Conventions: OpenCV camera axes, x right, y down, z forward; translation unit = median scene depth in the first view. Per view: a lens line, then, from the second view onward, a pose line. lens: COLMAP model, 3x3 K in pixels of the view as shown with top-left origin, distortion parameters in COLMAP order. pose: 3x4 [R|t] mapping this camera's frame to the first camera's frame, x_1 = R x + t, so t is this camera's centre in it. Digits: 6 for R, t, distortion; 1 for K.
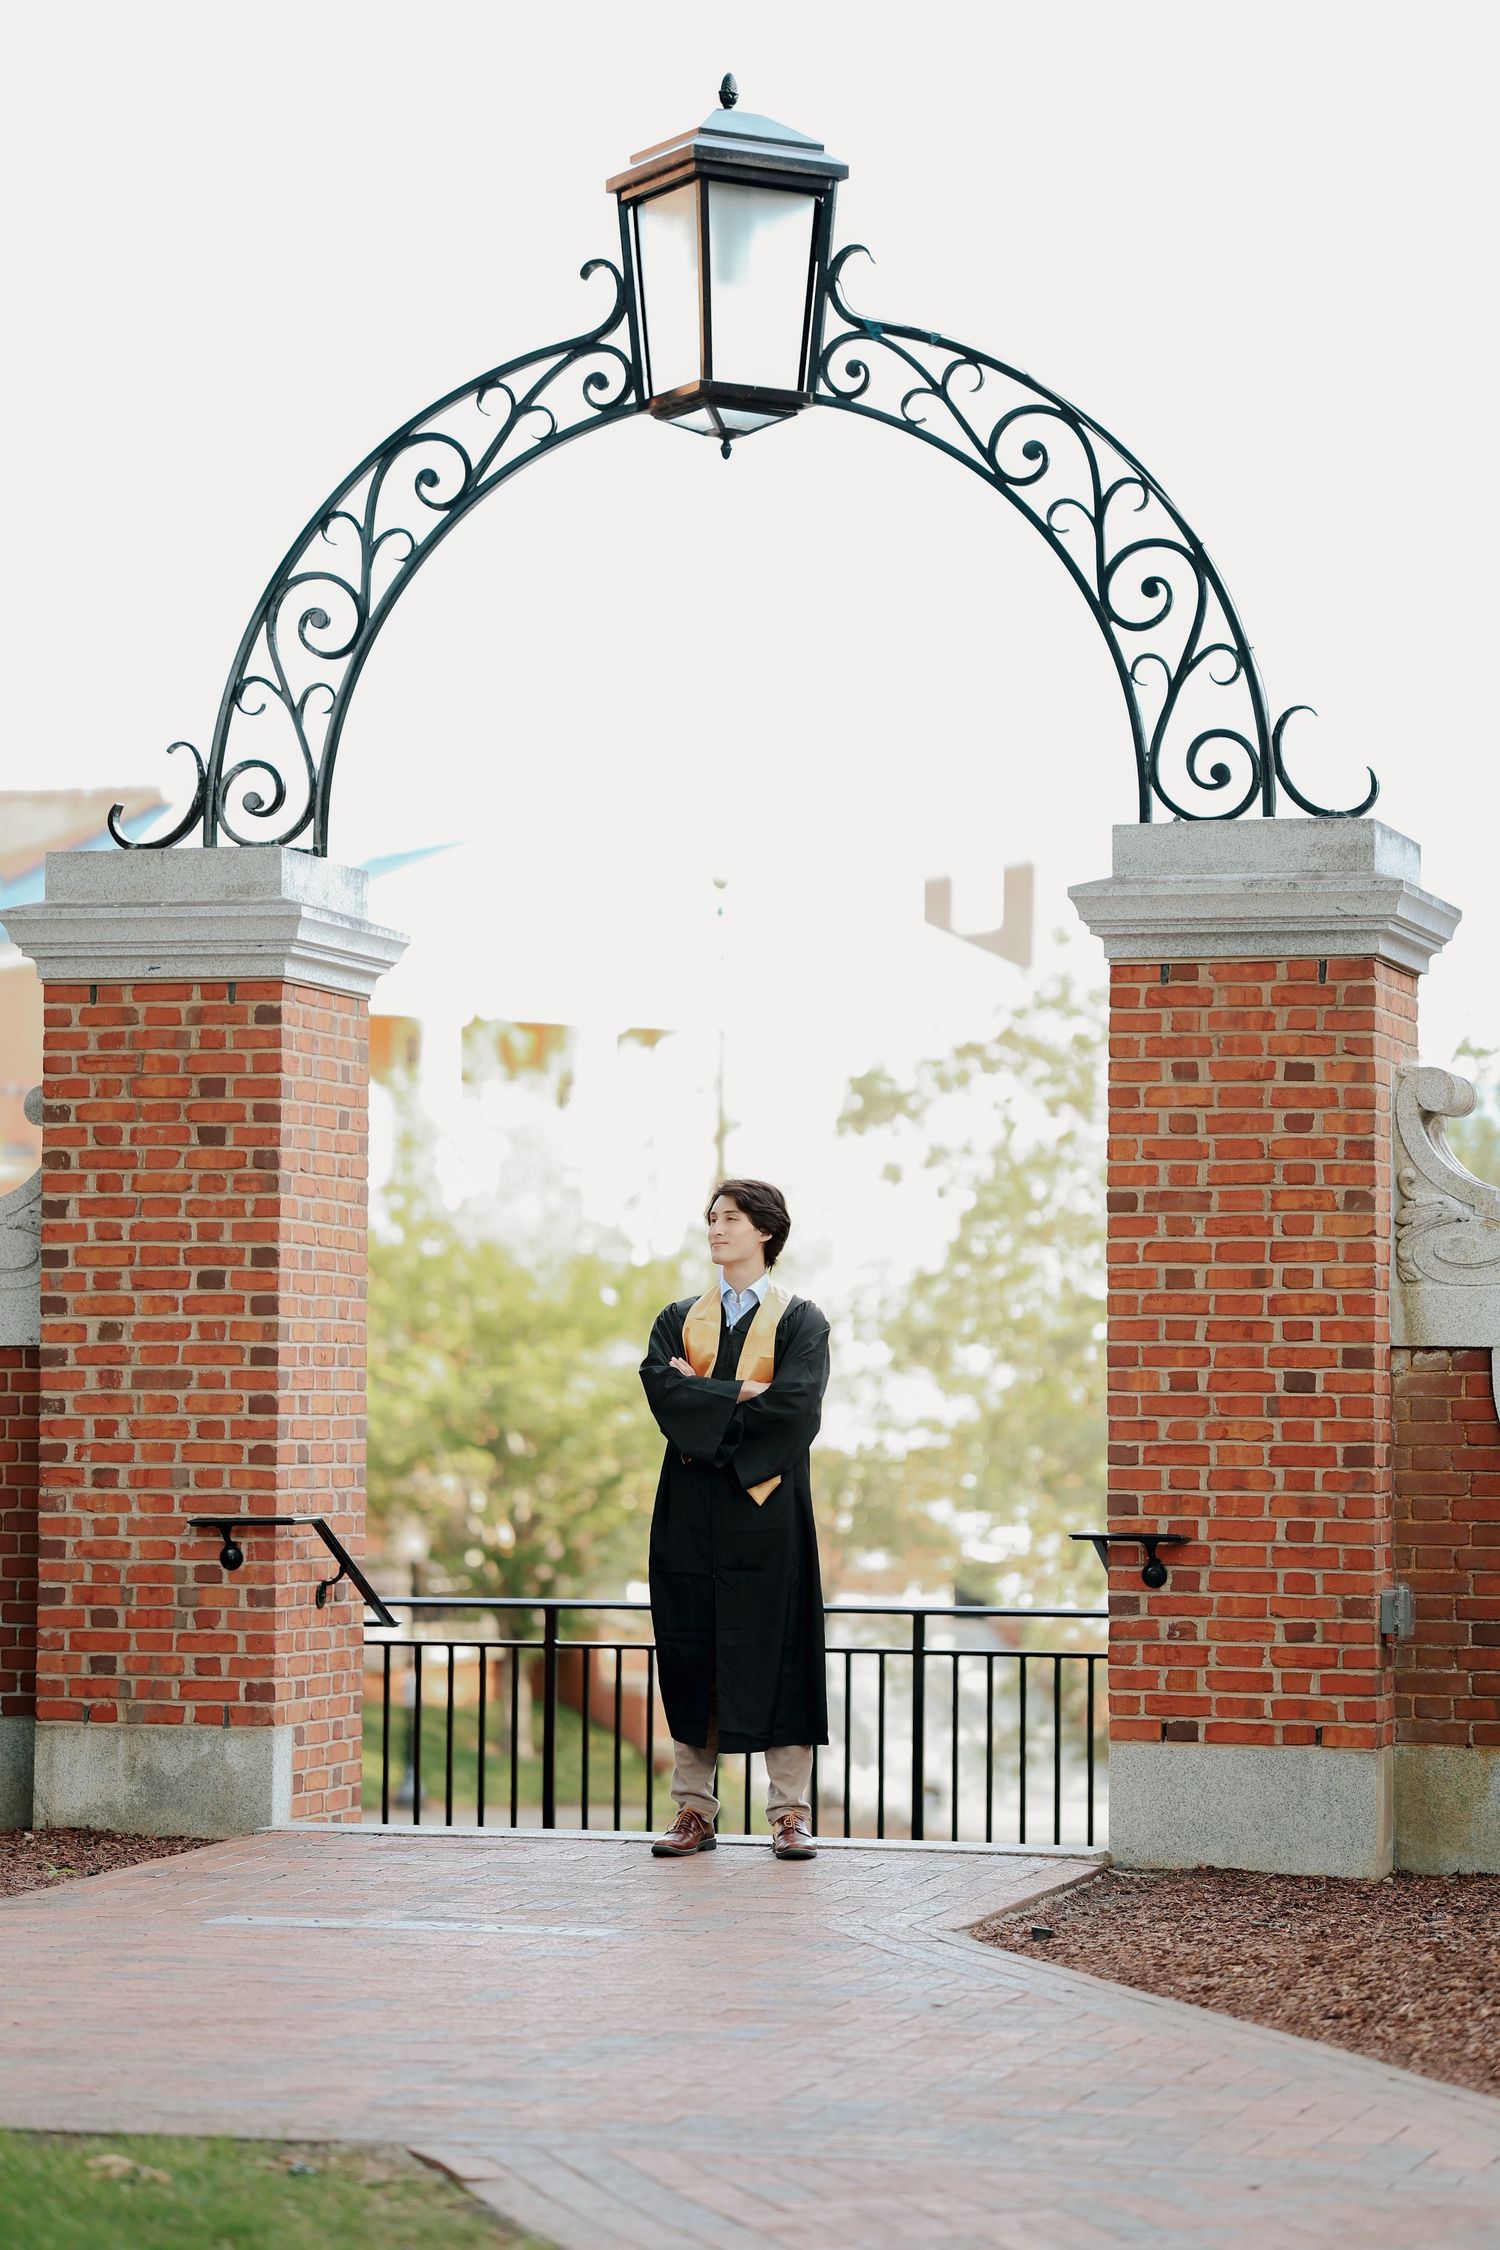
lens RADIAL K [[5442.2, 0, 781.8], [0, 5442.2, 1133.0], [0, 0, 1]] dist [0.293285, 0.513260]
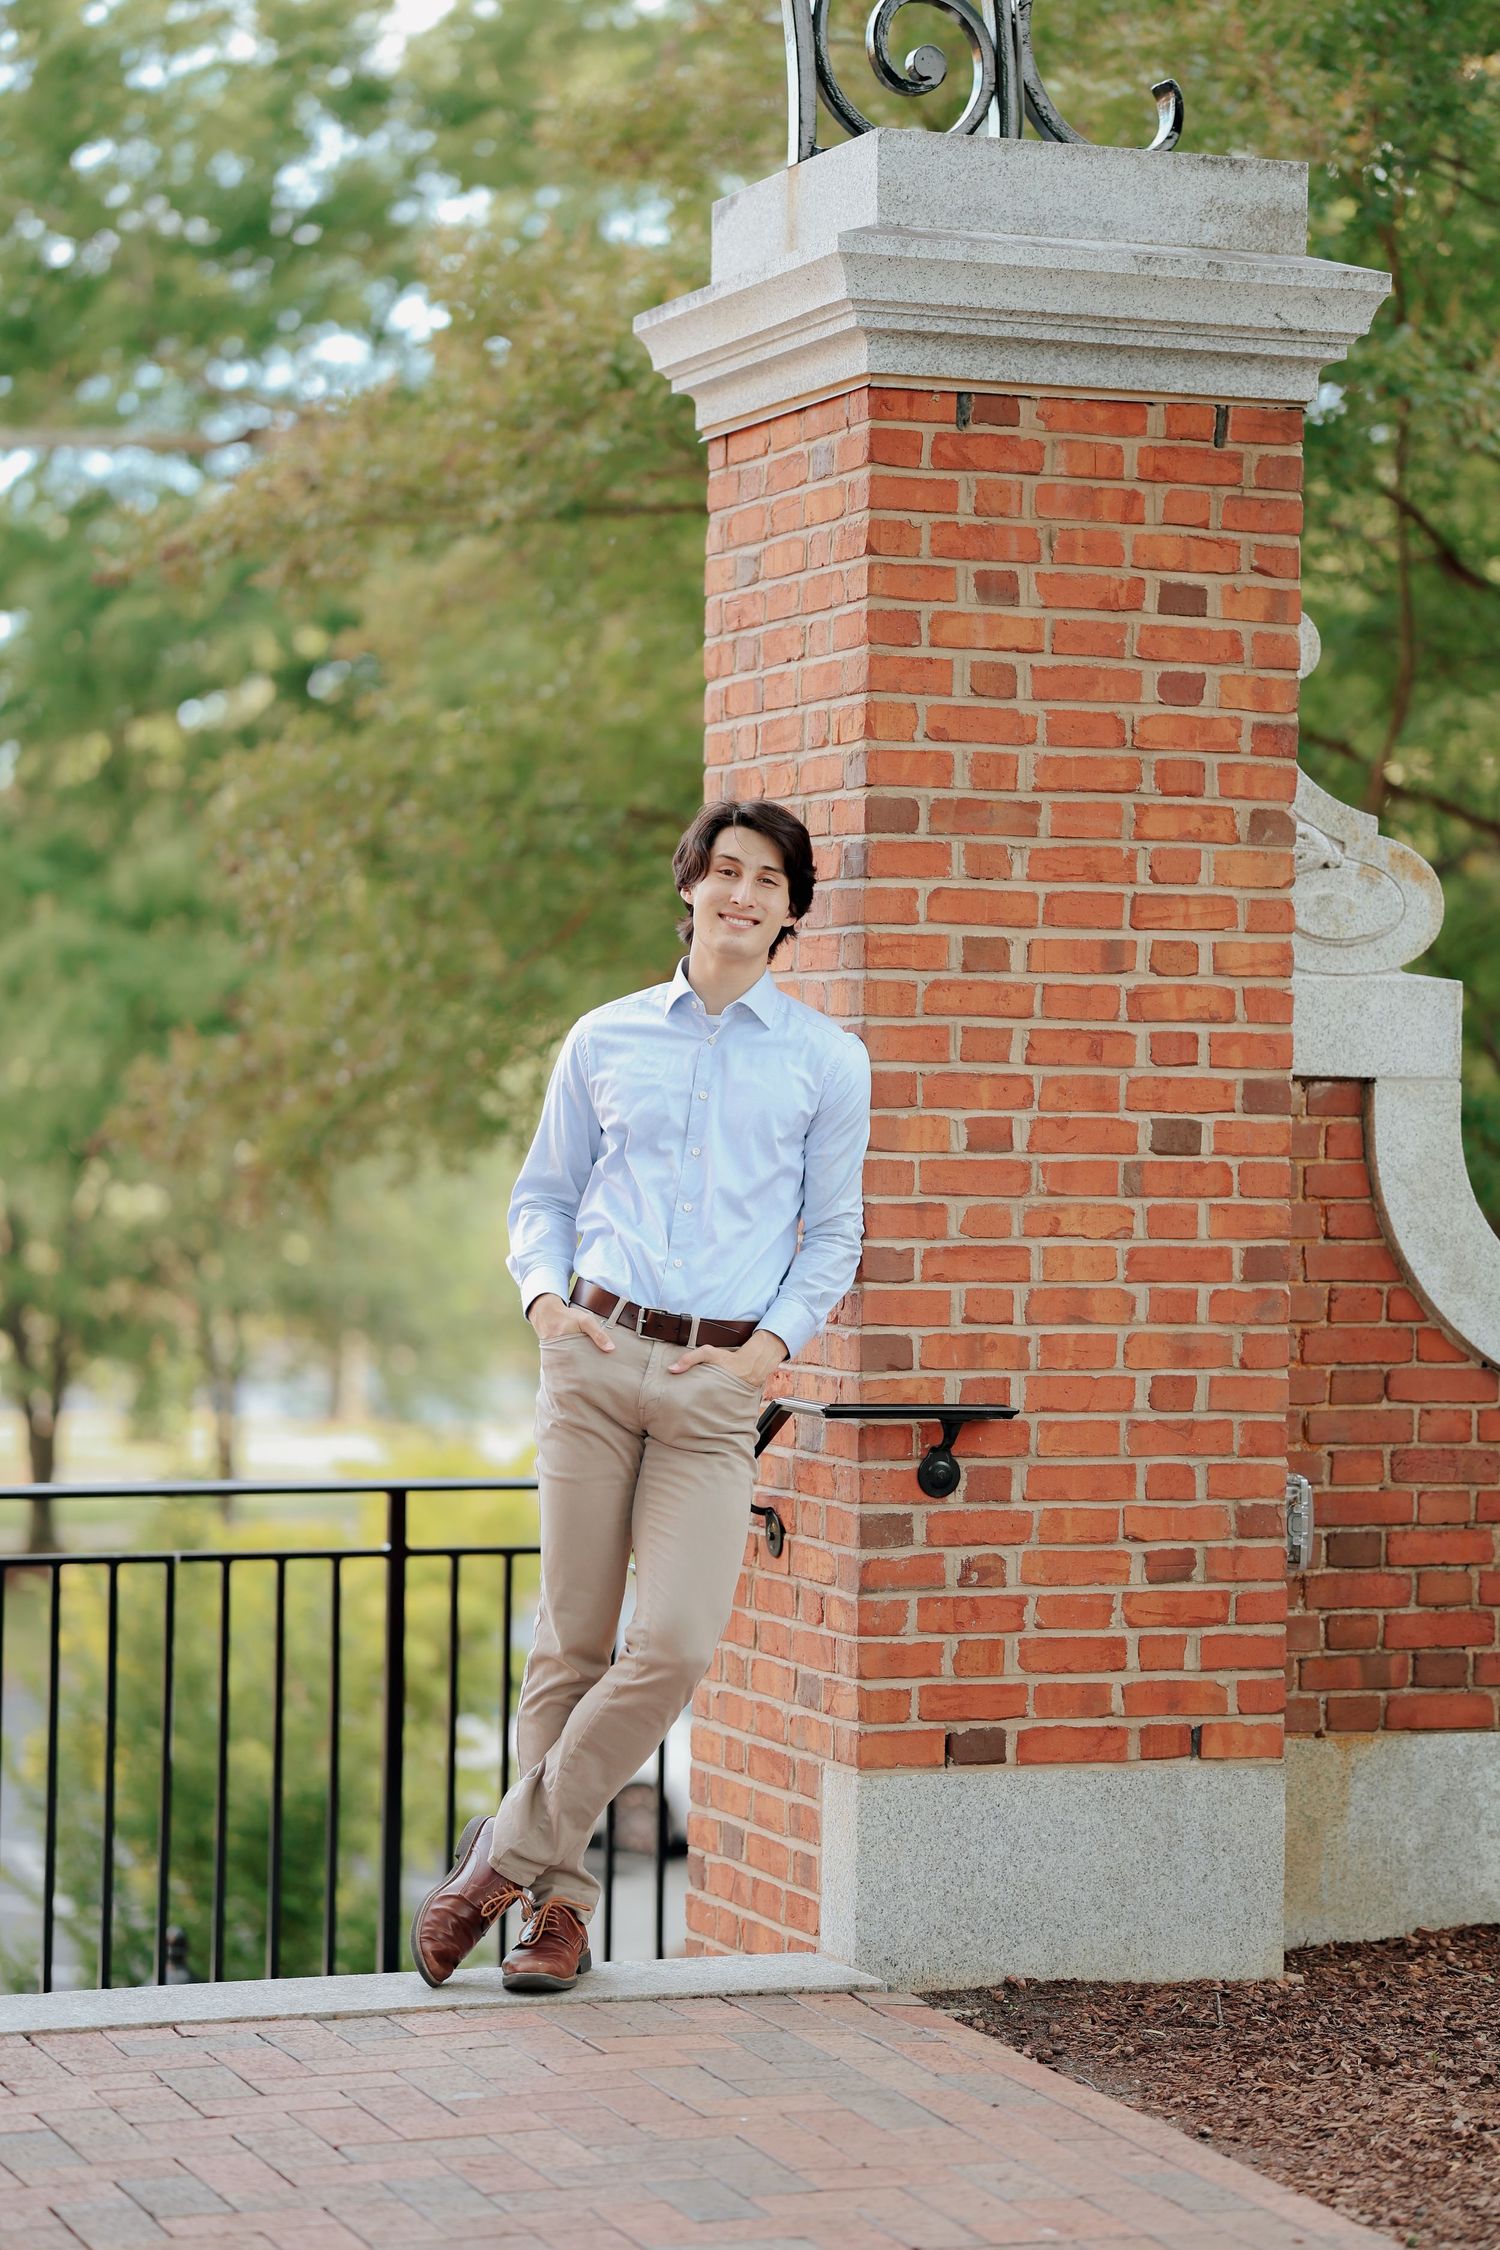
lens RADIAL K [[5295.4, 0, 814.5], [0, 5295.4, 1121.2], [0, 0, 1]] dist [0.272304, 0.415119]
pose [[0.801060, 0.003459, 0.598574, -0.271979], [-0.039960, 0.998062, 0.047710, 0.018521], [-0.597249, -0.062137, 0.799645, 0.570224]]
